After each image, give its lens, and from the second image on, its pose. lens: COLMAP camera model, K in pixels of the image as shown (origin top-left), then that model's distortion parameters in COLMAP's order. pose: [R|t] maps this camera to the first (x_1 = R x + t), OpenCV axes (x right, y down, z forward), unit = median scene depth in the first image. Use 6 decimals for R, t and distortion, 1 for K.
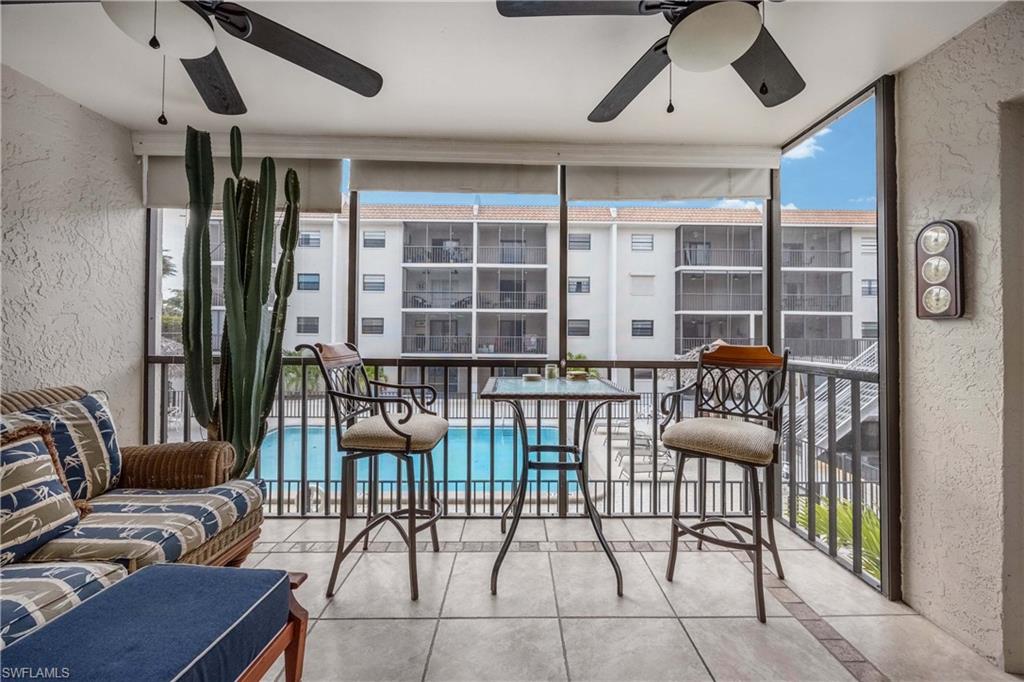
lens RADIAL K [[399.0, 0, 510.8], [0, 399.0, 329.2], [0, 0, 1]] dist [-0.000881, 0.000067]
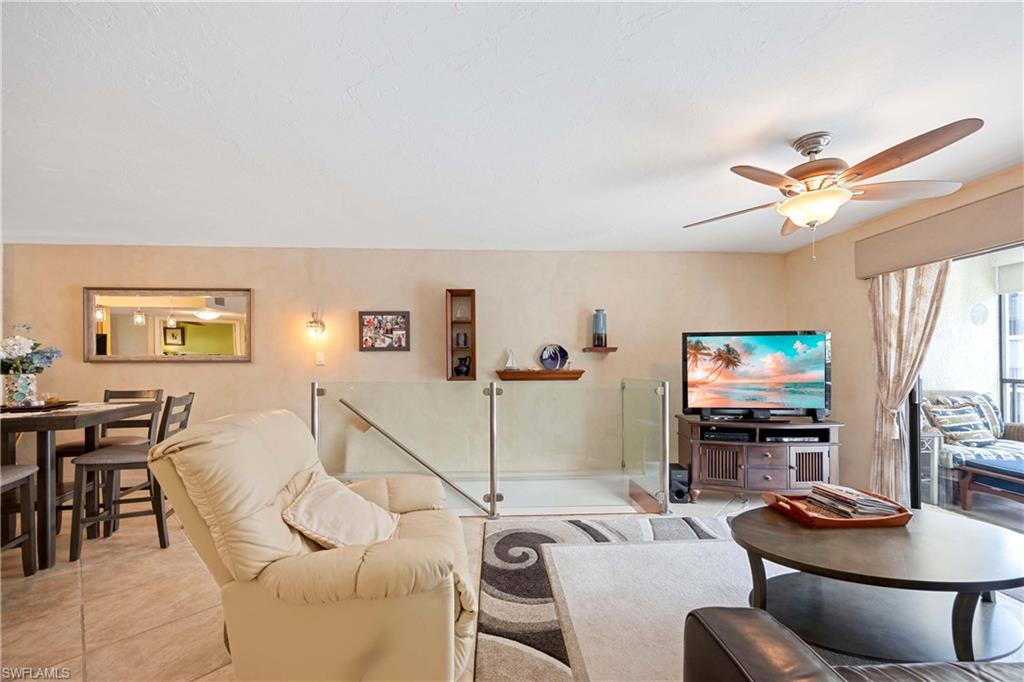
lens RADIAL K [[400.1, 0, 510.6], [0, 400.1, 362.8], [0, 0, 1]] dist [0.000314, 0.000024]
pose [[0.052060, -0.018633, -0.998470, 0.708368], [0.017548, 0.999689, -0.017740, -0.009873], [0.998490, -0.016598, 0.052371, -1.208663]]
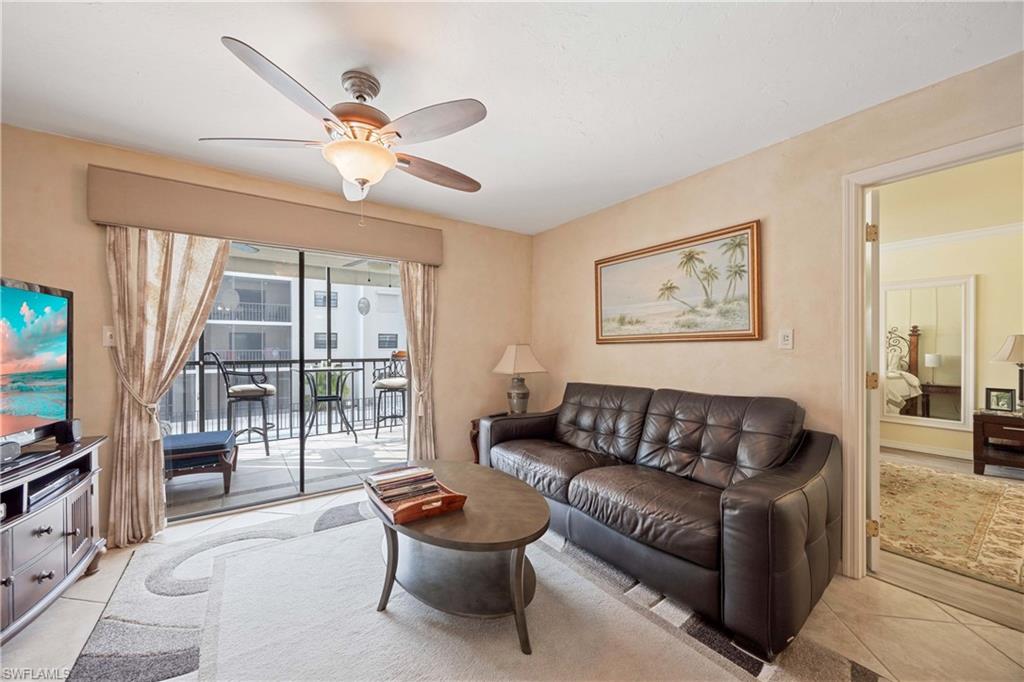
lens RADIAL K [[394.6, 0, 514.0], [0, 394.6, 346.8], [0, 0, 1]] dist [-0.001086, -0.000472]
pose [[0.816048, -0.009661, 0.577904, -0.274815], [0.001808, 0.999898, 0.014163, -0.016614], [-0.577981, -0.010513, 0.815982, -1.261270]]
